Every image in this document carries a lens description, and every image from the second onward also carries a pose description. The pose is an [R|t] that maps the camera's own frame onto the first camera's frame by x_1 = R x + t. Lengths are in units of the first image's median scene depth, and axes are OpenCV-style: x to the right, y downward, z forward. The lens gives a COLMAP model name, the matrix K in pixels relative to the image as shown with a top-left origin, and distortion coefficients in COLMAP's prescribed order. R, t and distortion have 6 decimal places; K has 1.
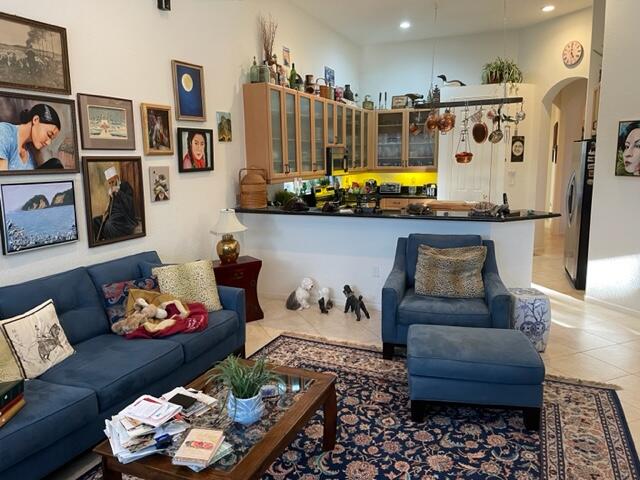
lens RADIAL K [[479.2, 0, 320.0], [0, 479.2, 240.0], [0, 0, 1]] dist [0.048892, -0.064953]
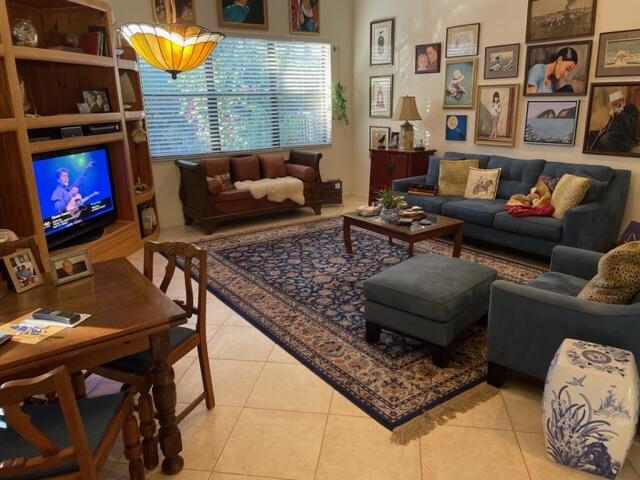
lens RADIAL K [[479.2, 0, 320.0], [0, 479.2, 240.0], [0, 0, 1]] dist [0.048892, -0.064953]
pose [[-0.512915, 0.265630, -0.816308, 1.158424], [-0.117839, 0.920132, 0.373457, -0.193947], [0.850313, 0.287745, -0.440649, 1.136400]]
